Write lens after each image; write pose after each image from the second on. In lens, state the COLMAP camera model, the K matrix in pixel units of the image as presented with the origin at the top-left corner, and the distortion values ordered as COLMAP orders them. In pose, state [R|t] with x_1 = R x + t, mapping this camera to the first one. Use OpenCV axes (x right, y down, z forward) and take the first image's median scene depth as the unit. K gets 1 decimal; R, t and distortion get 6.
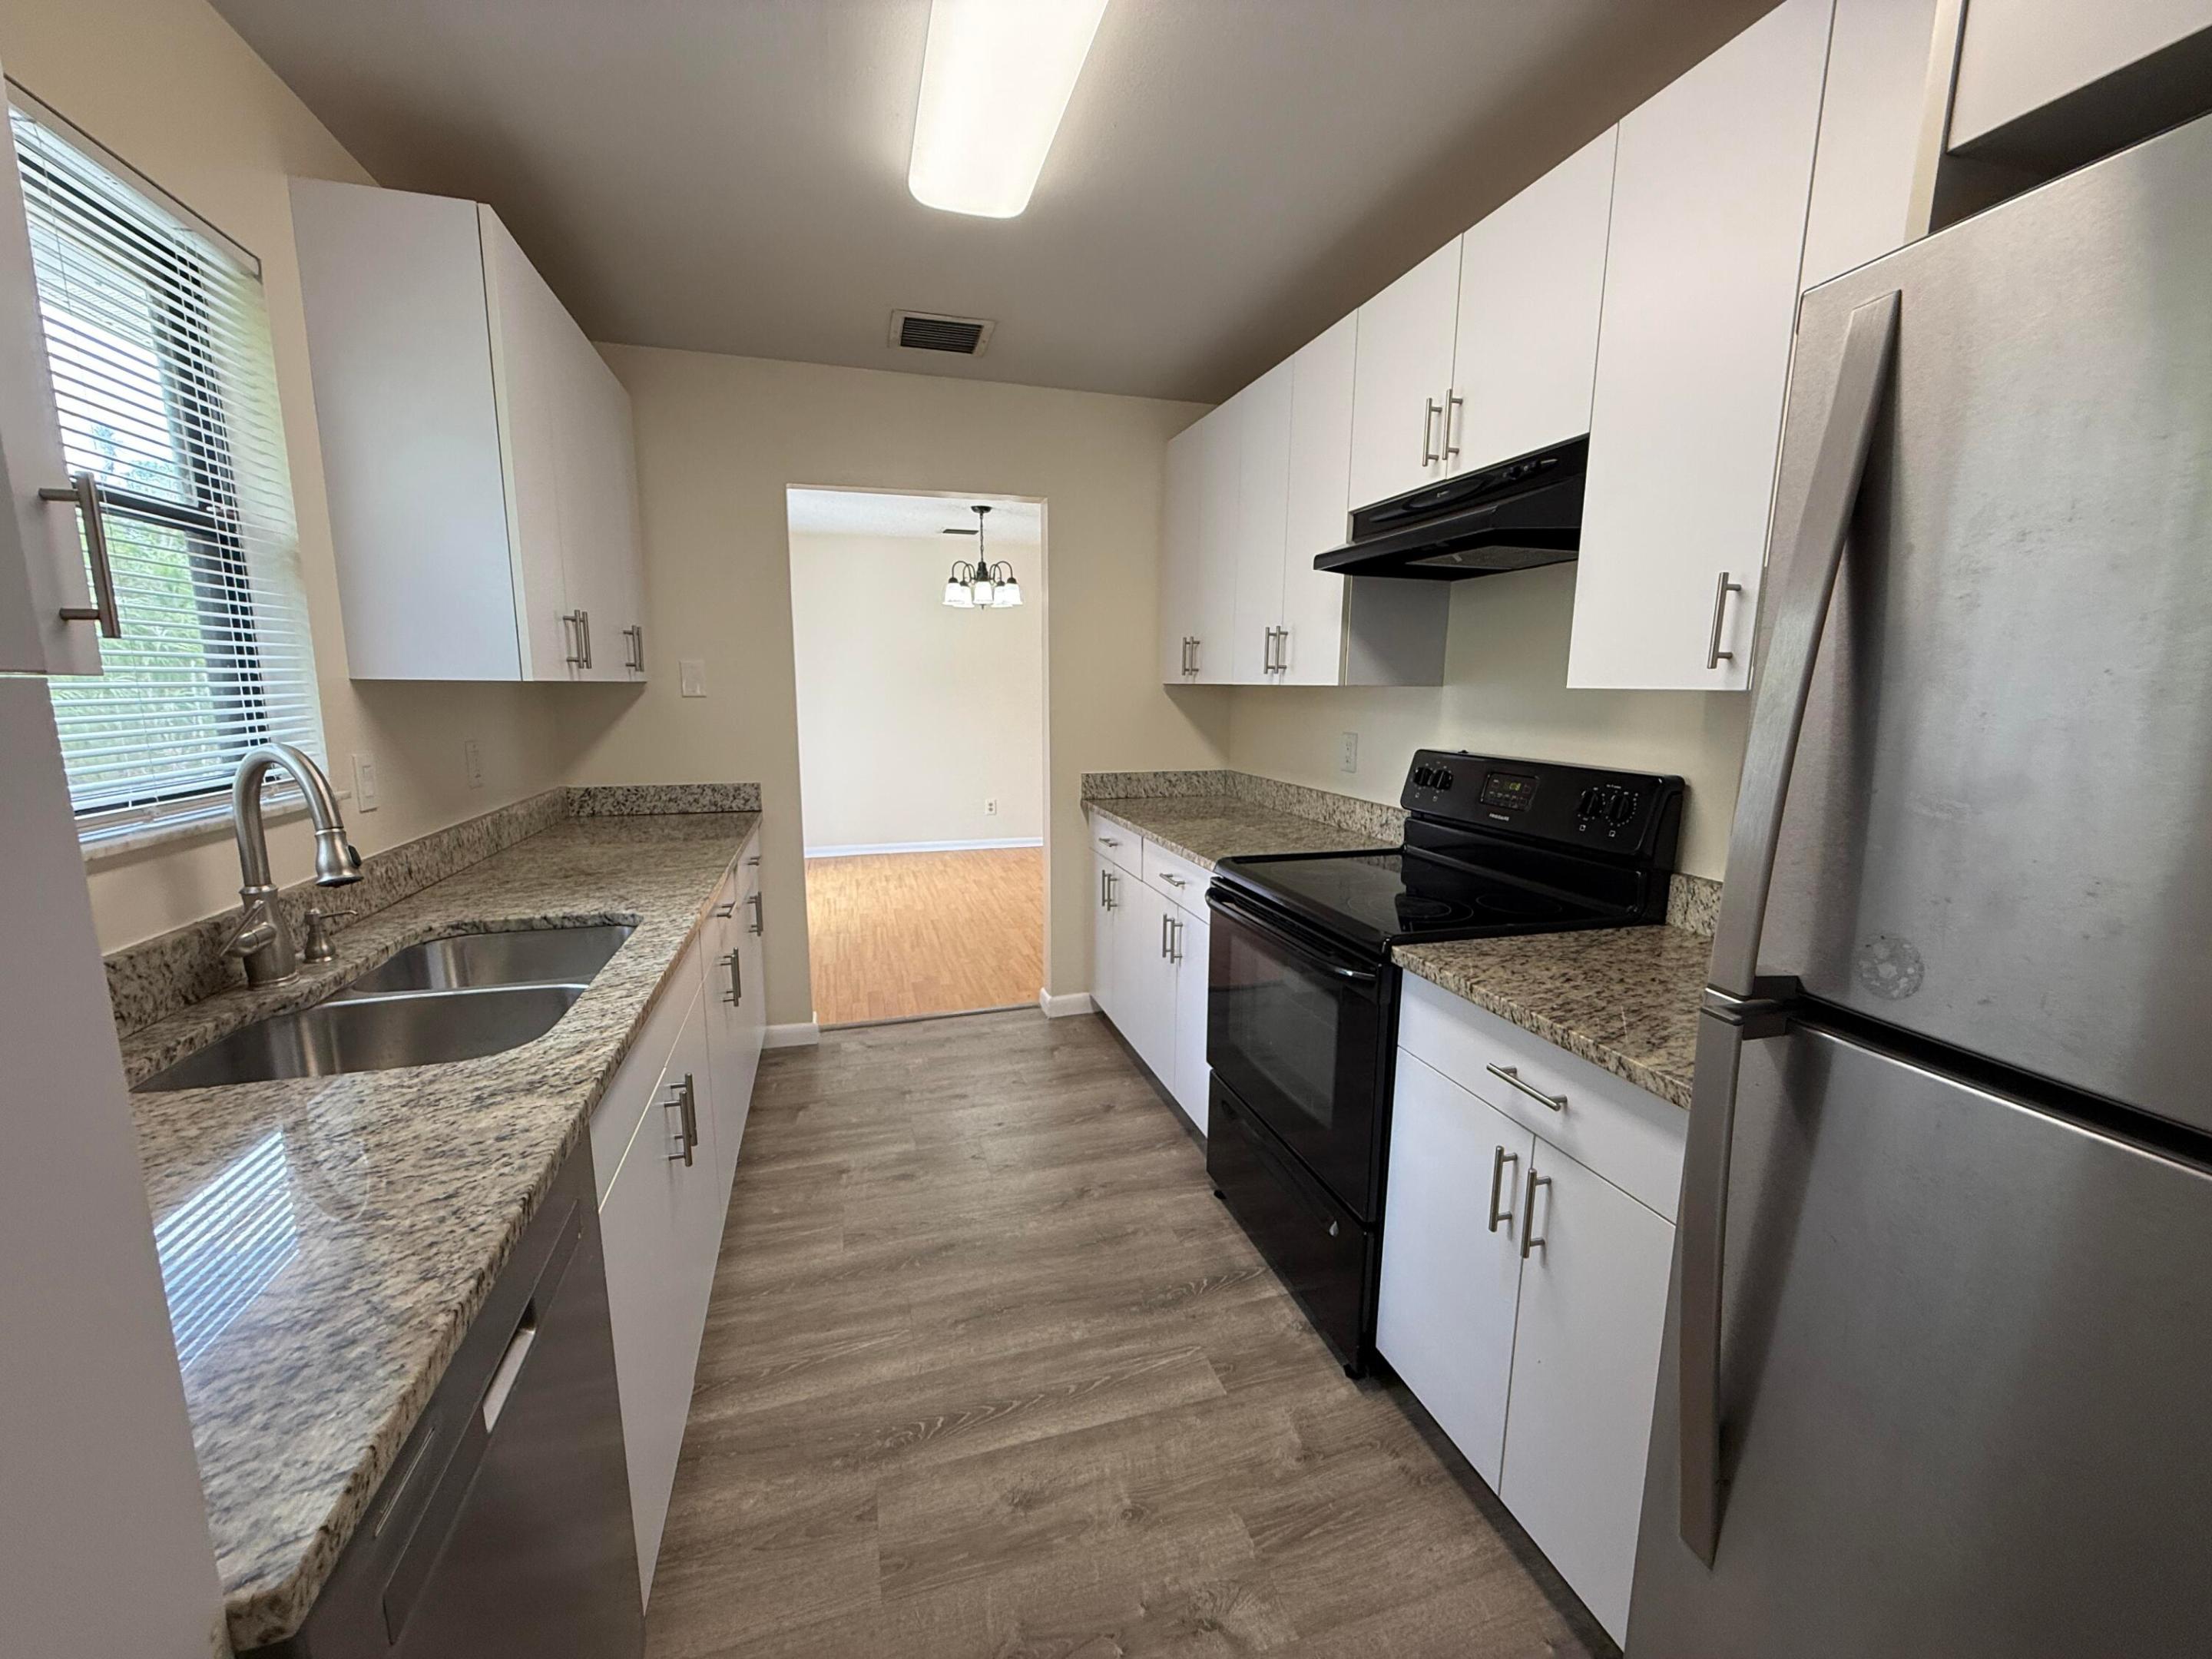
lens RADIAL K [[883.8, 0, 1106.1], [0, 883.8, 826.2], [0, 0, 1]] dist [0.009186, -0.000087]
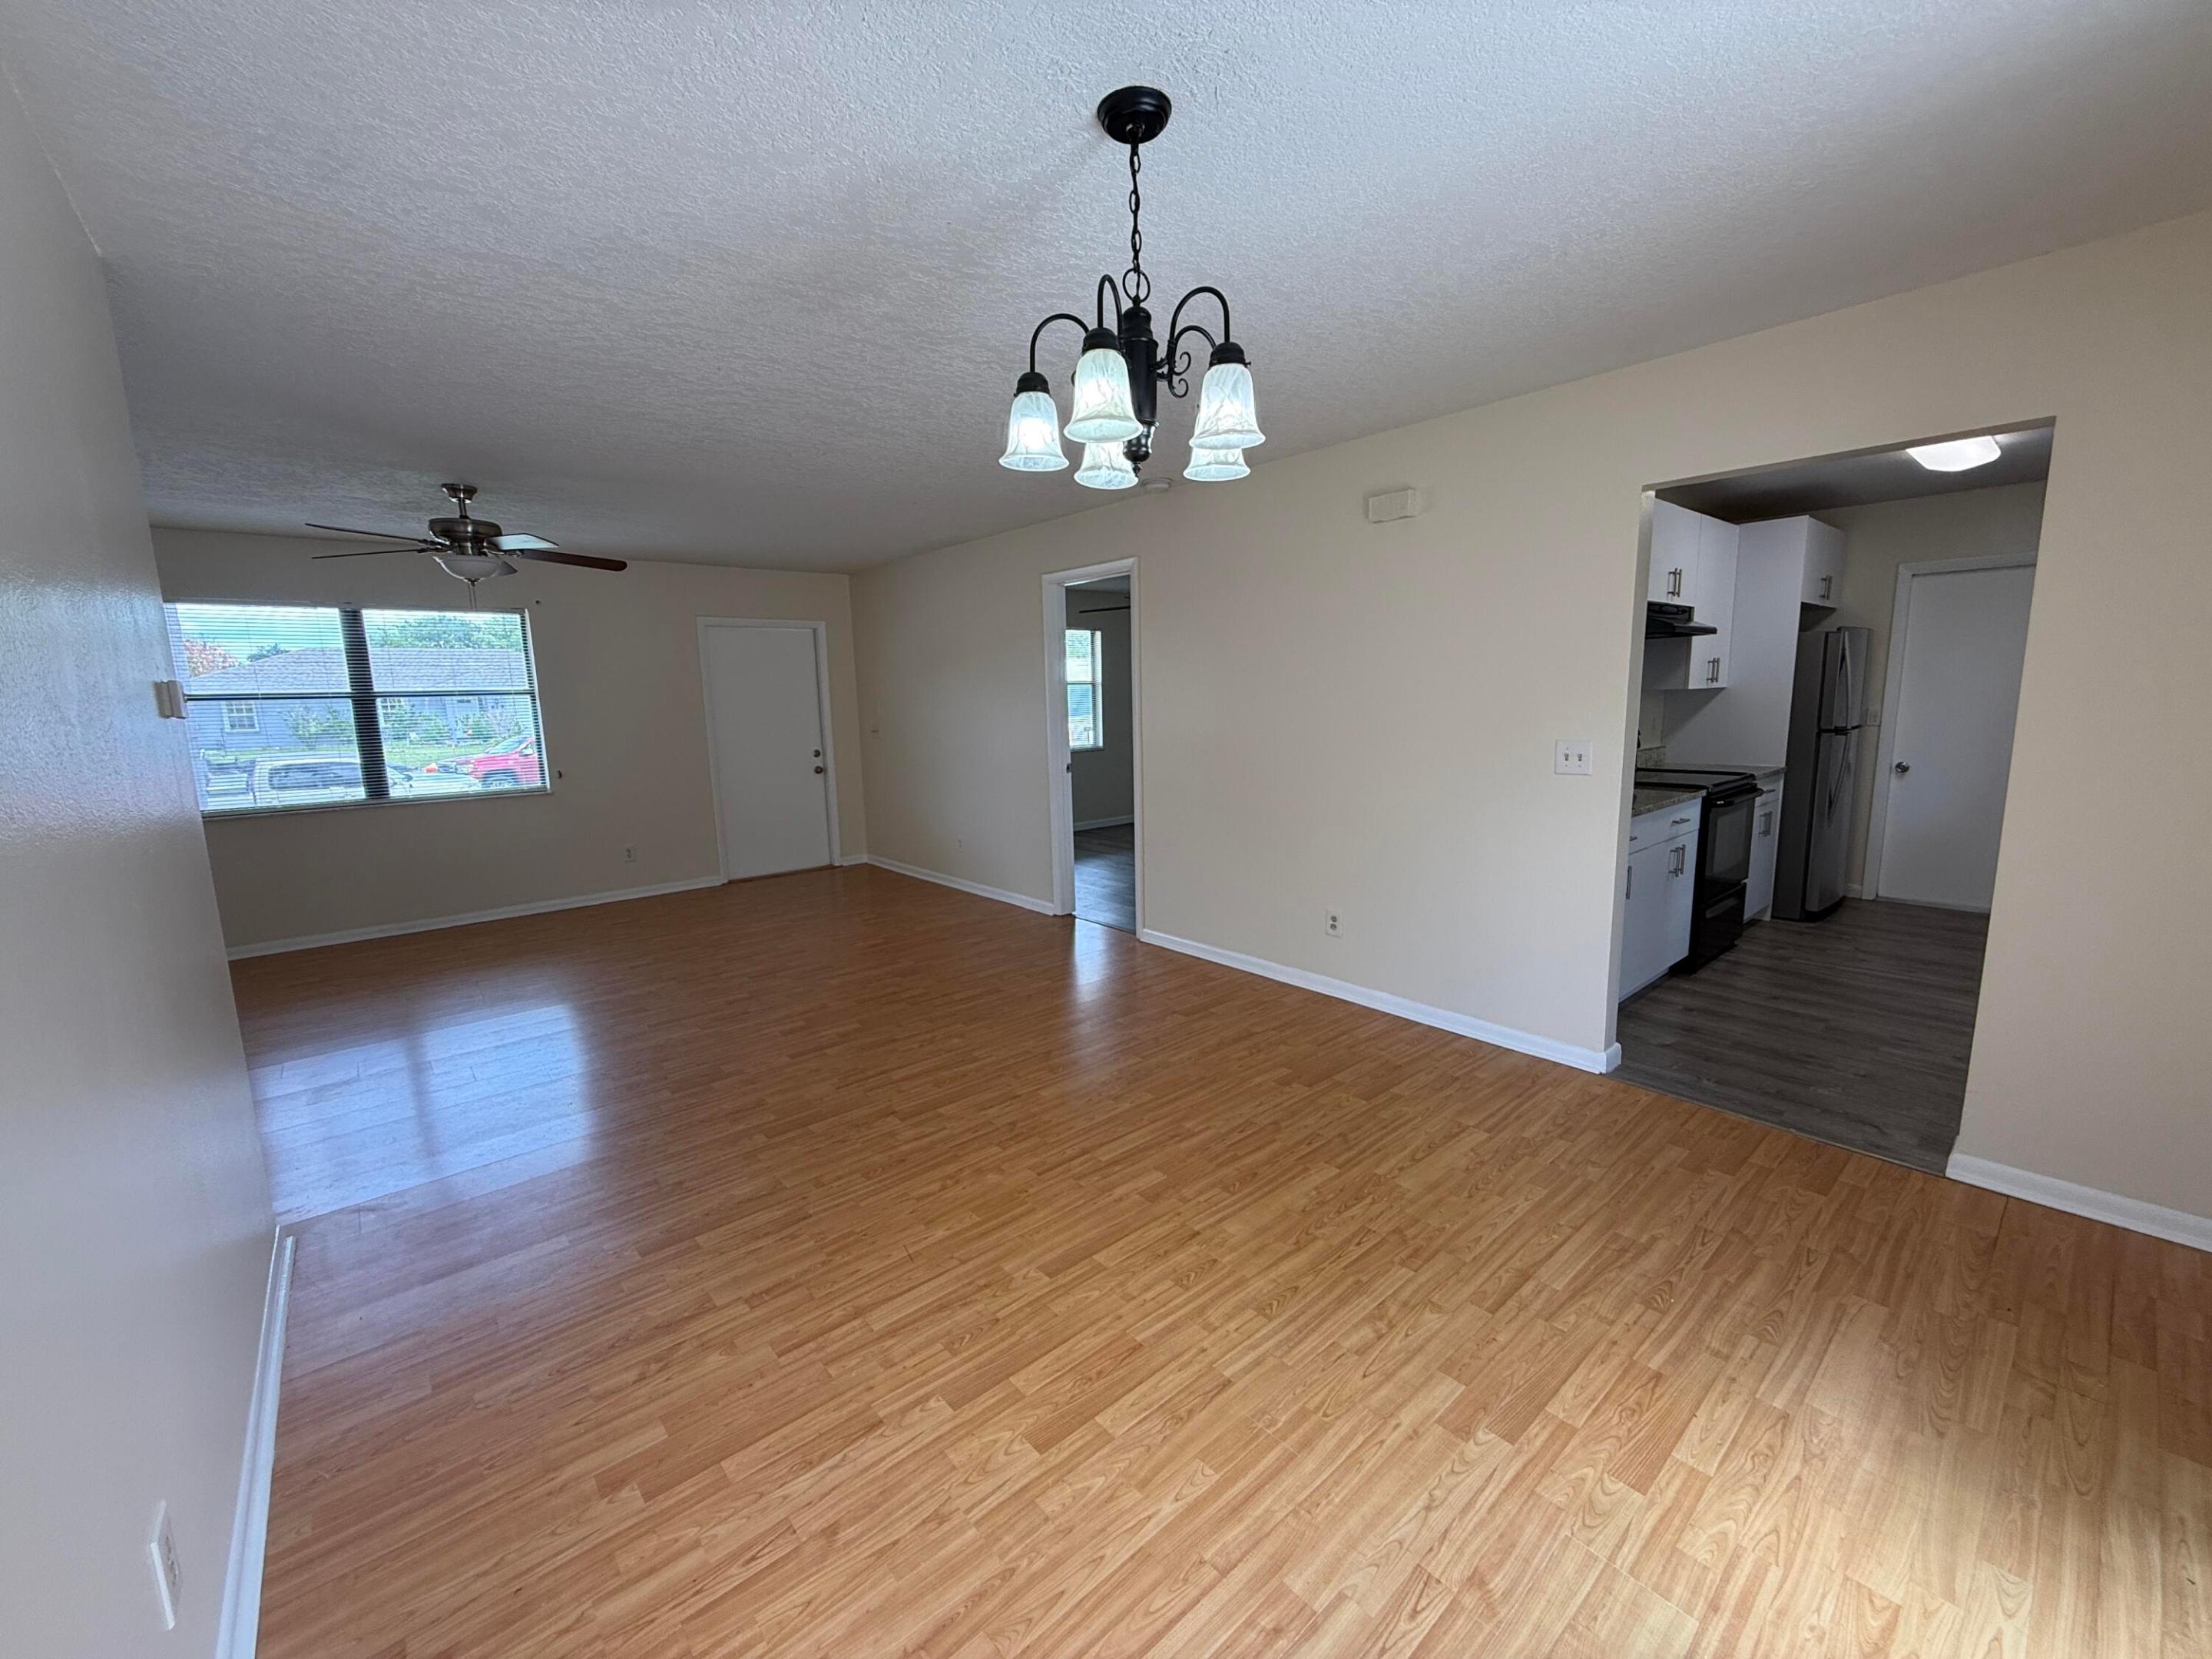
lens RADIAL K [[883.8, 0, 1105.9], [0, 883.8, 830.6], [0, 0, 1]] dist [0.009186, -0.000087]
pose [[-0.408547, -0.136208, 0.902517, -0.885824], [0.168914, 0.960440, 0.221412, -0.421995], [-0.896971, 0.242905, -0.369377, 2.429845]]
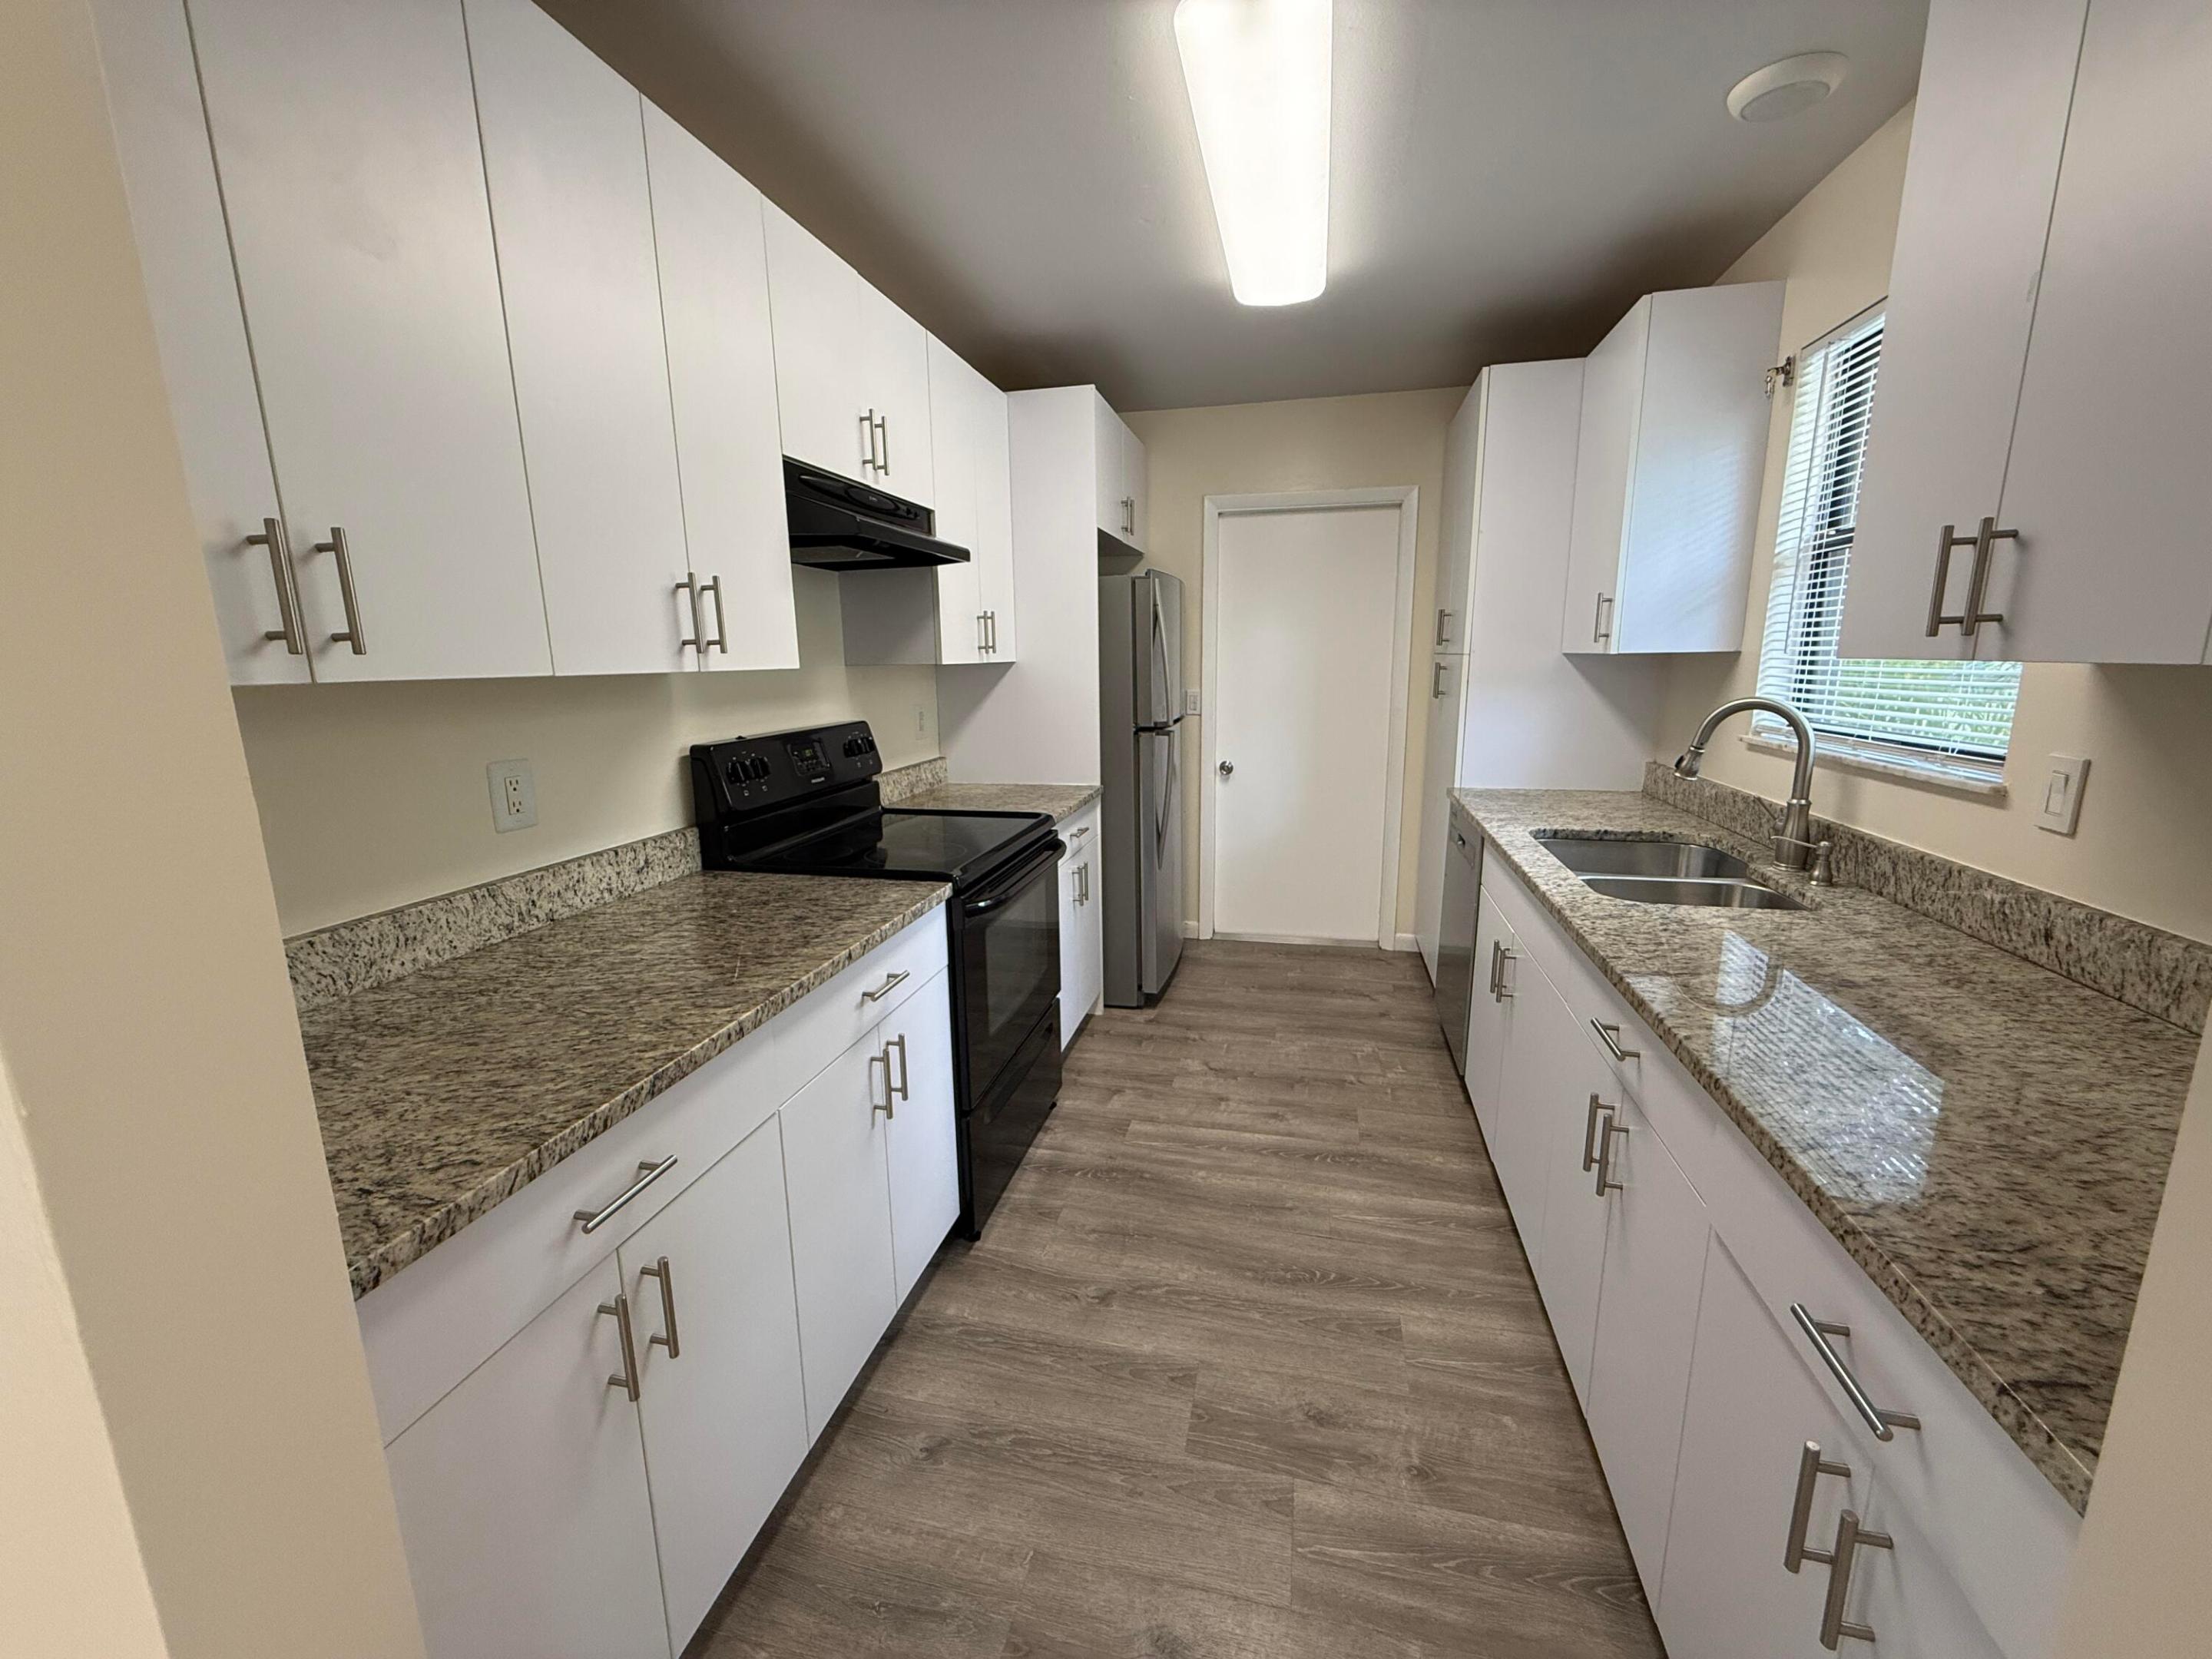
lens RADIAL K [[883.8, 0, 1101.7], [0, 883.8, 833.4], [0, 0, 1]] dist [0.009186, -0.000087]
pose [[-0.864662, -0.094215, 0.493439, -0.351679], [0.089259, 0.937812, 0.335472, -0.233929], [-0.494360, 0.334114, -0.802481, 1.384717]]
